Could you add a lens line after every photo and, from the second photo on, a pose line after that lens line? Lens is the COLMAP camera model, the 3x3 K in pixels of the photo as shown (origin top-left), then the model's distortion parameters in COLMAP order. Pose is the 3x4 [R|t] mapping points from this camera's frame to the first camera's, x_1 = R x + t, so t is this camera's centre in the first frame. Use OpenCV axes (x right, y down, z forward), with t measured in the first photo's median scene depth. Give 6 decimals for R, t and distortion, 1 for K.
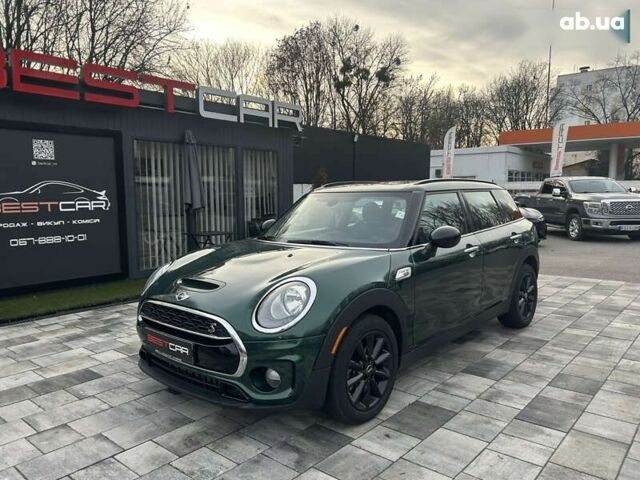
lens RADIAL K [[482.2, 0, 325.1], [0, 482.2, 244.2], [0, 0, 1]] dist [0.041762, -0.040408]
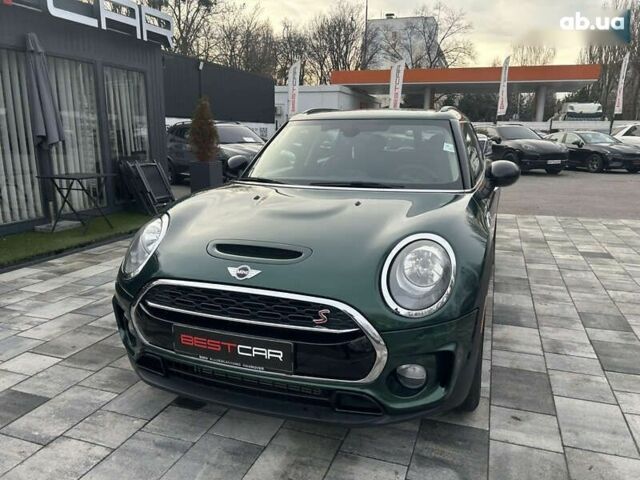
lens RADIAL K [[482.2, 0, 325.1], [0, 482.2, 244.2], [0, 0, 1]] dist [0.041762, -0.040408]
pose [[0.932483, -0.067435, 0.354864, -0.275059], [0.023775, 0.991747, 0.125988, -0.005831], [-0.360431, -0.109044, 0.926390, 0.237187]]
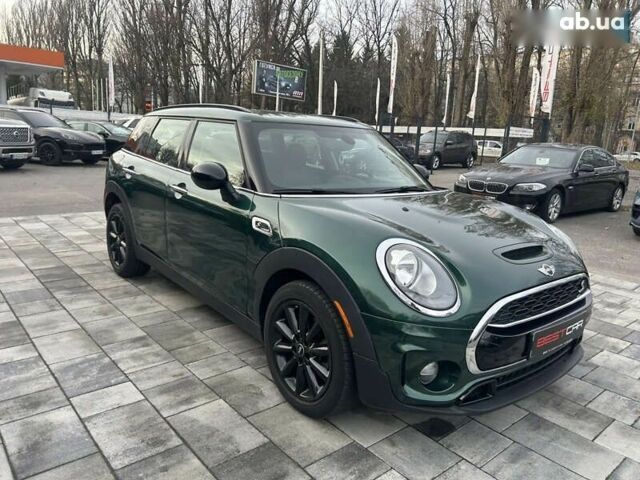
lens RADIAL K [[481.4, 0, 325.2], [0, 481.4, 242.0], [0, 0, 1]] dist [0.045641, -0.047307]
pose [[0.151334, -0.192562, 0.969545, -0.709883], [0.044992, 0.981167, 0.187847, -0.062930], [-0.987458, 0.015194, 0.157148, 0.802576]]
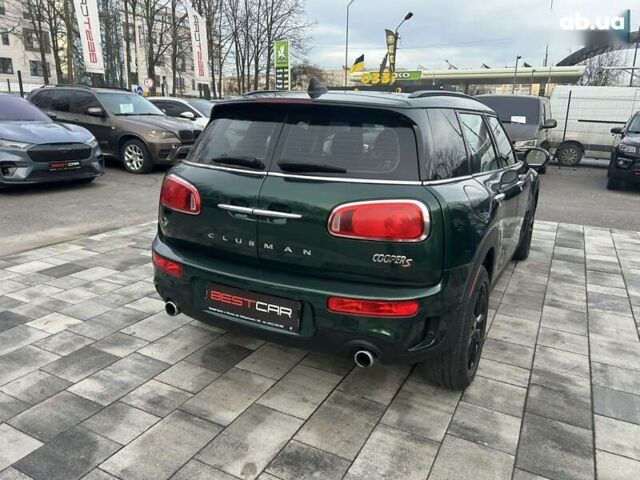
lens RADIAL K [[482.2, 0, 325.1], [0, 482.2, 244.2], [0, 0, 1]] dist [0.041762, -0.040408]
pose [[-0.971810, 0.047056, -0.231021, 0.458615], [-0.040494, 0.932005, 0.360177, -0.190981], [0.232261, 0.359379, -0.903826, 1.796604]]
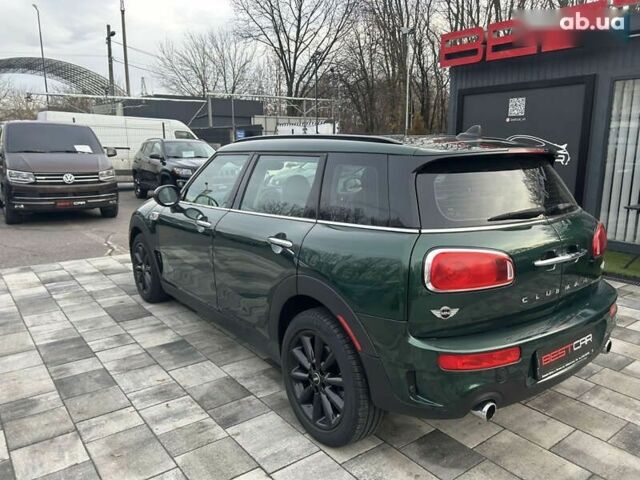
lens RADIAL K [[482.2, 0, 325.1], [0, 482.2, 244.2], [0, 0, 1]] dist [0.041762, -0.040408]
pose [[-0.201162, 0.207176, -0.957399, 0.930334], [-0.103449, 0.967419, 0.231080, -0.147885], [0.974080, 0.145526, -0.173176, 1.182442]]
